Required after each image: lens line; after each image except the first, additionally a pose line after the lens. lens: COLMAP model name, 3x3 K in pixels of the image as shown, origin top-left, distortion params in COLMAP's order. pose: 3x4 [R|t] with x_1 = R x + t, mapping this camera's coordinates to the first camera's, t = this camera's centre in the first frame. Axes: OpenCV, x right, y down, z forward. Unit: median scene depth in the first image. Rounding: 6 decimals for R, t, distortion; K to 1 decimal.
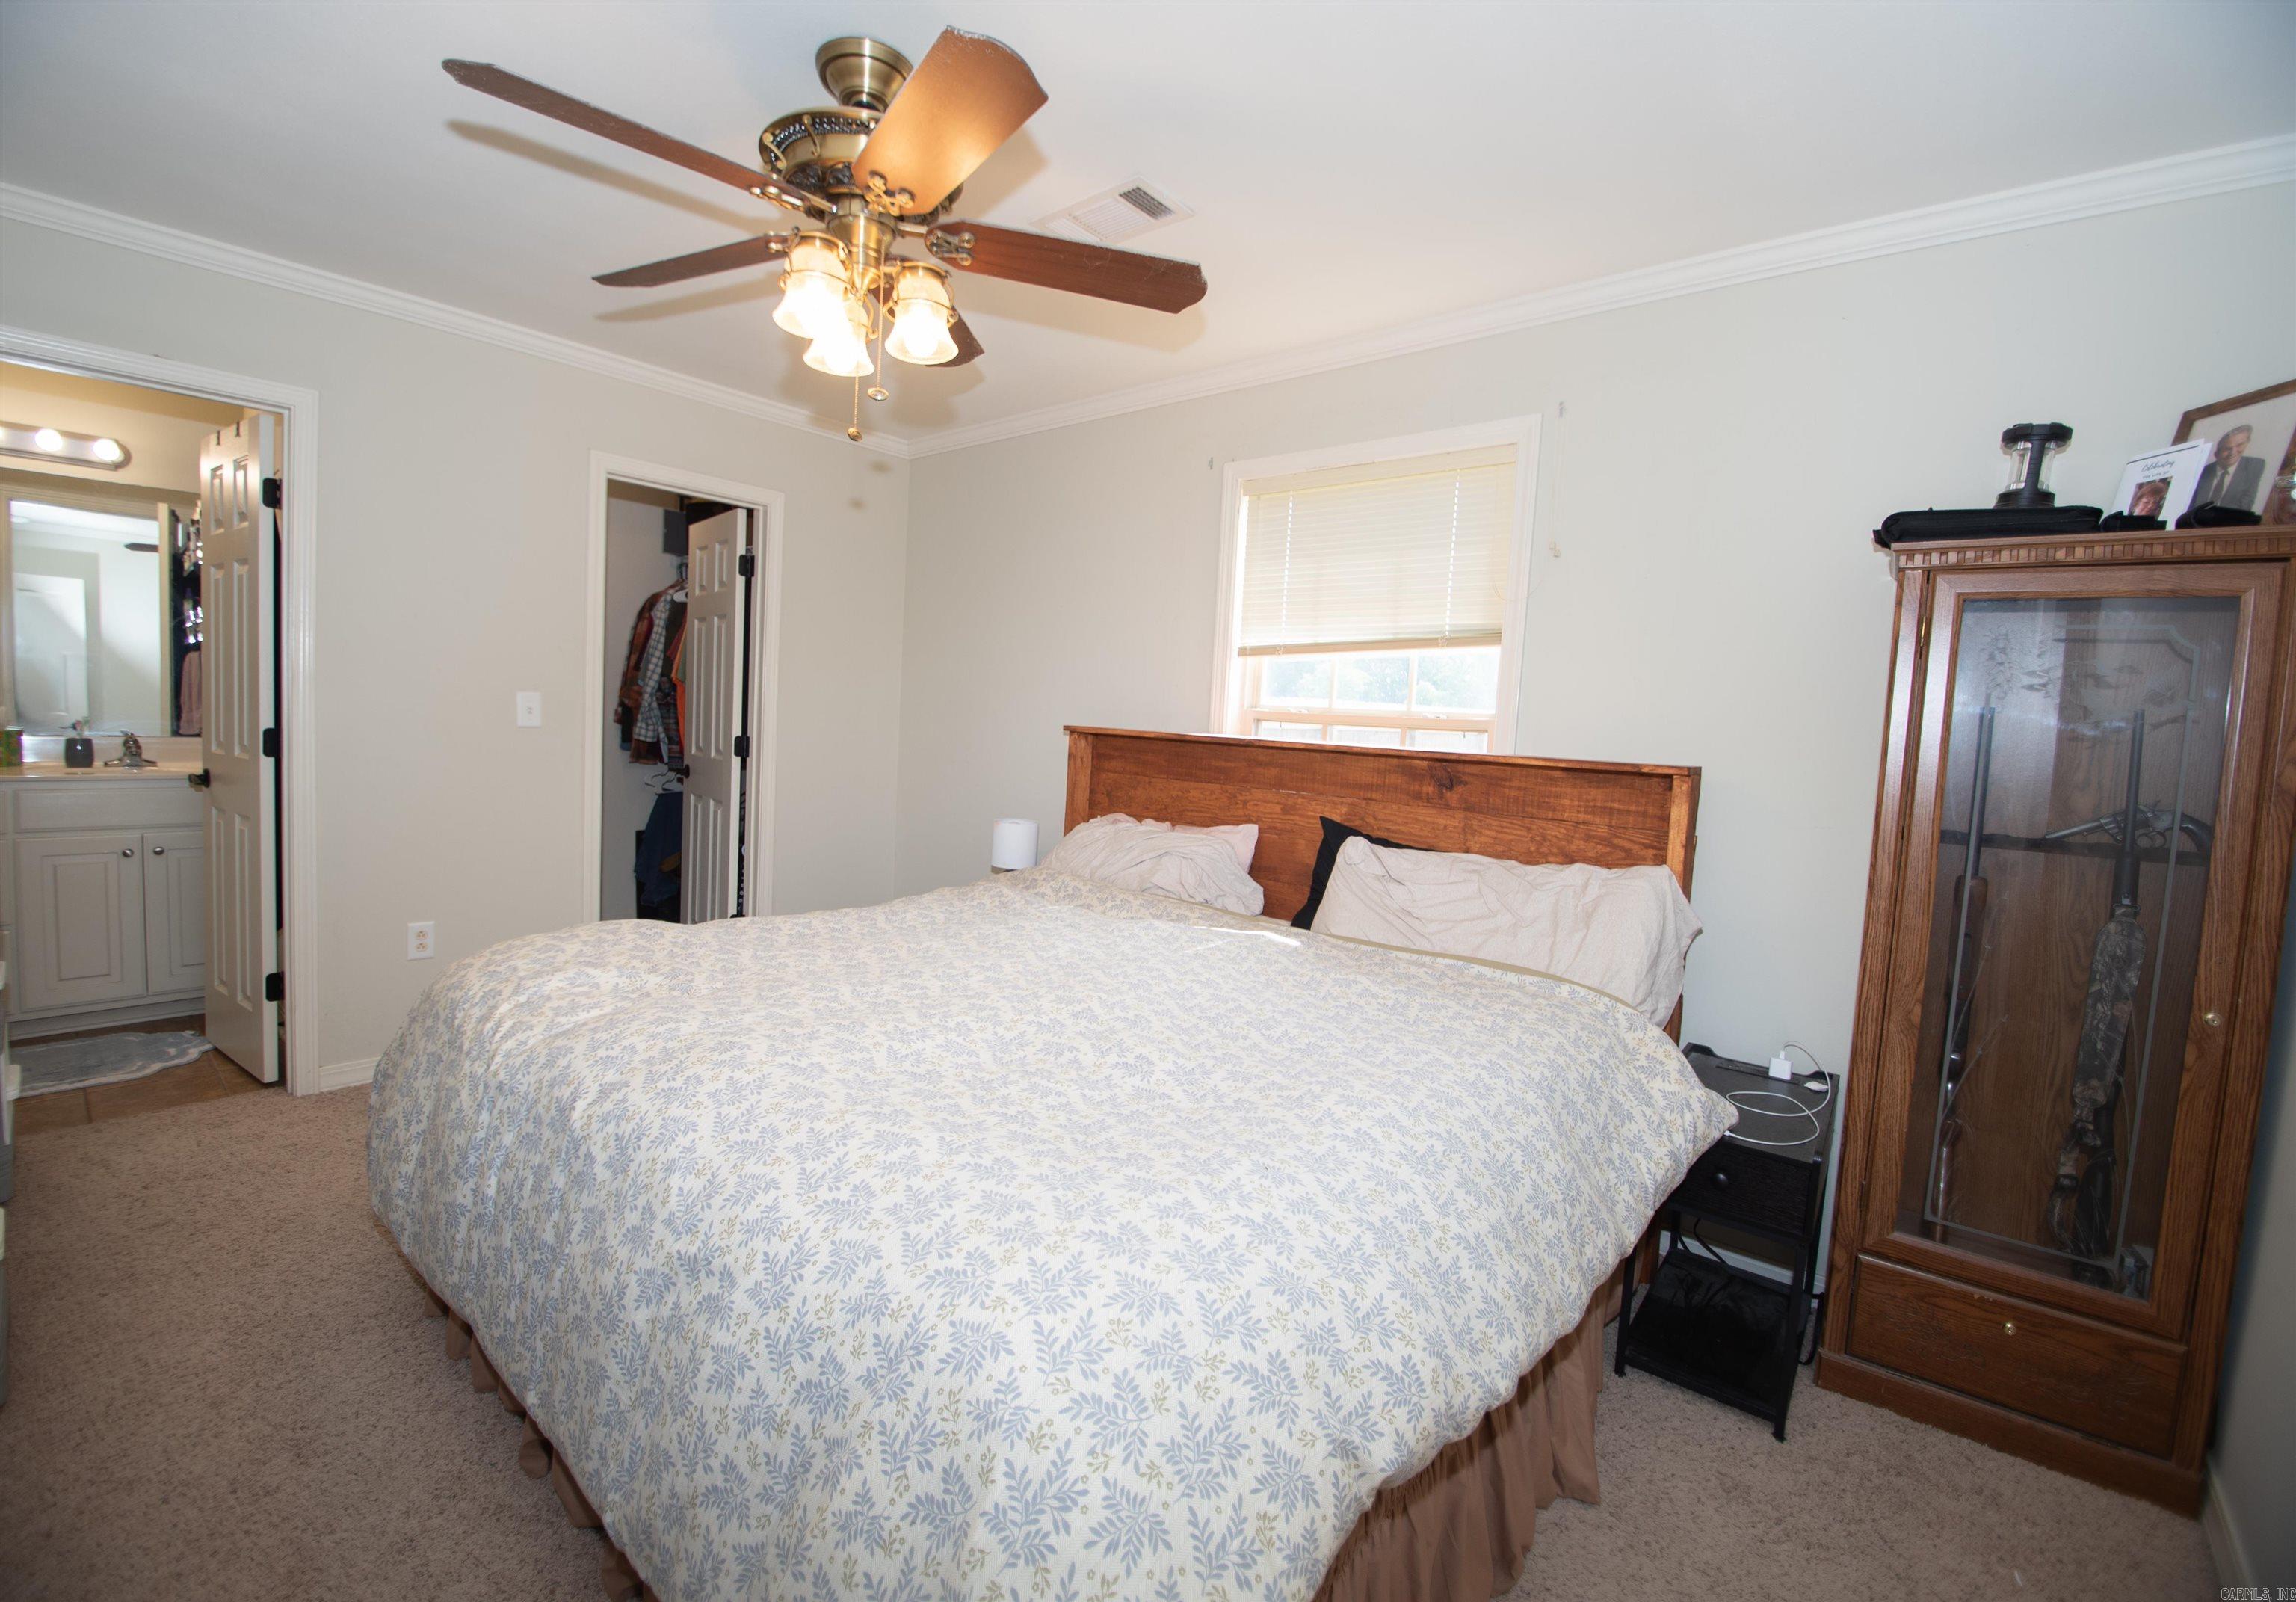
lens RADIAL K [[1021.8, 0, 1151.1], [0, 1021.8, 789.5], [0, 0, 1]] dist [-0.008999, -0.013930]
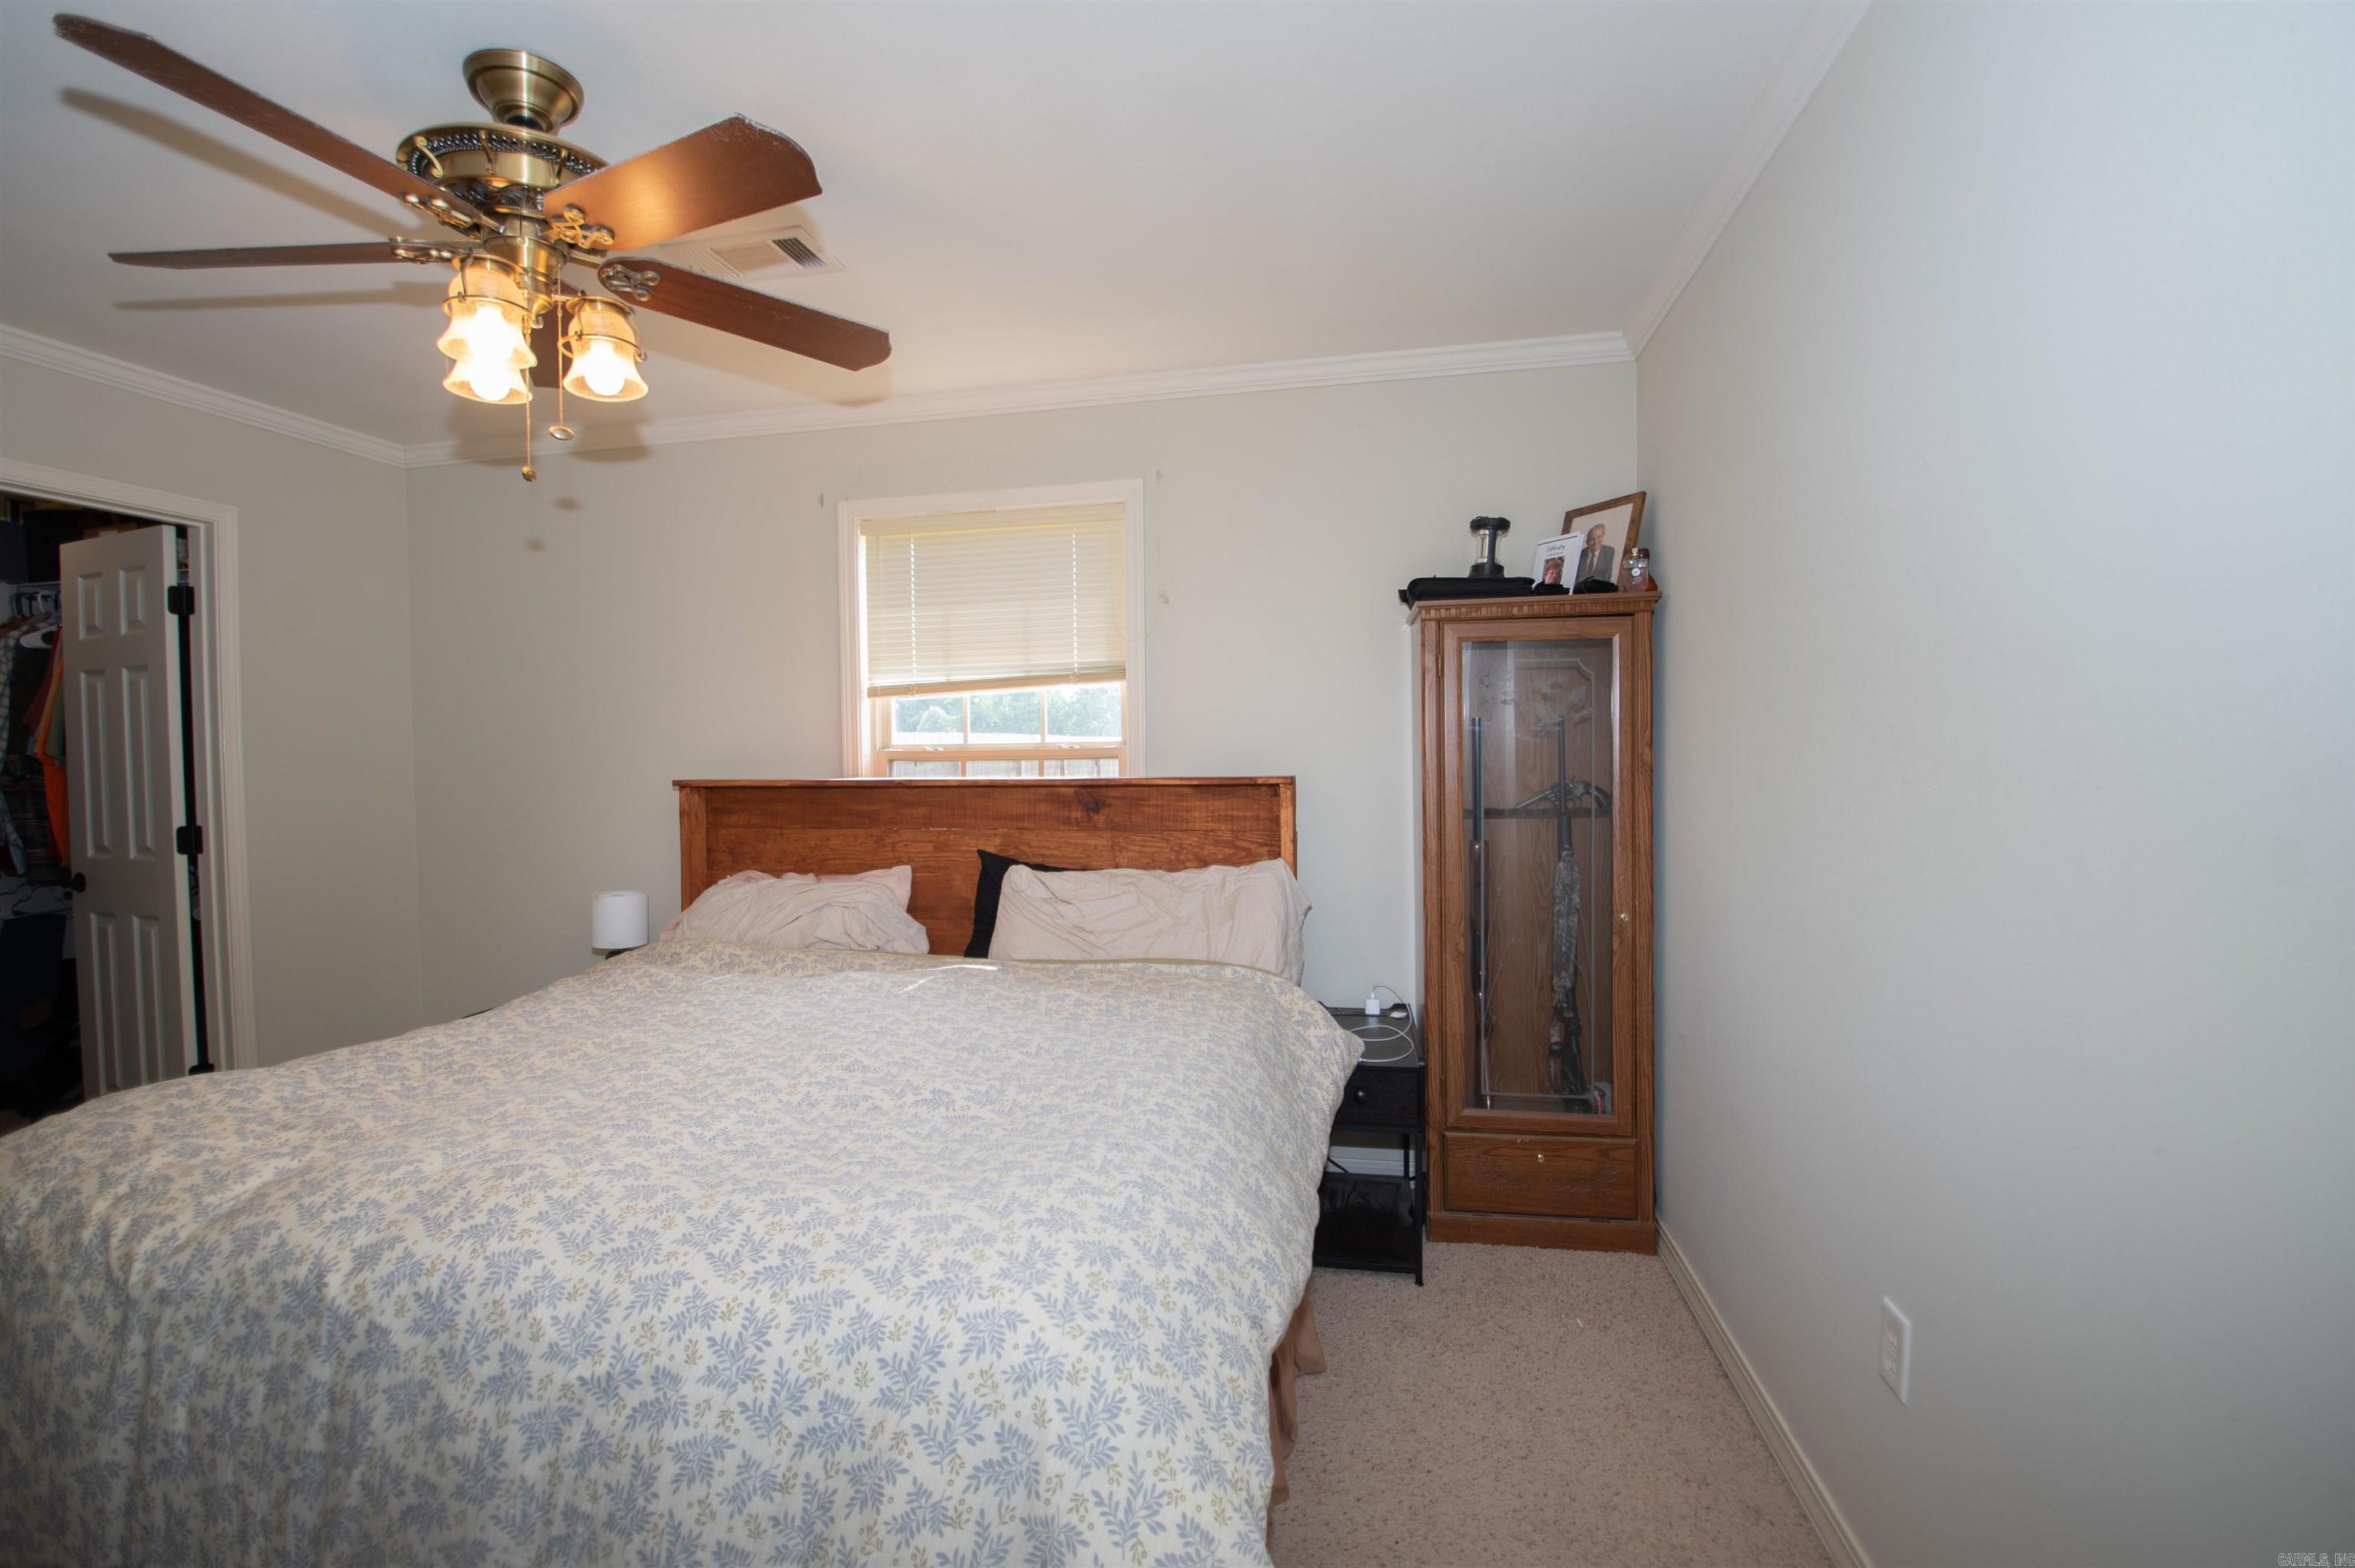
lens RADIAL K [[1149.2, 0, 1177.5], [0, 1149.2, 784.0], [0, 0, 1]] dist [-0.020555, -0.013889]
pose [[0.852682, -0.075695, 0.516918, -0.367722], [0.091496, 0.995792, -0.005109, -0.022147], [-0.514356, 0.051652, 0.856020, -0.143717]]
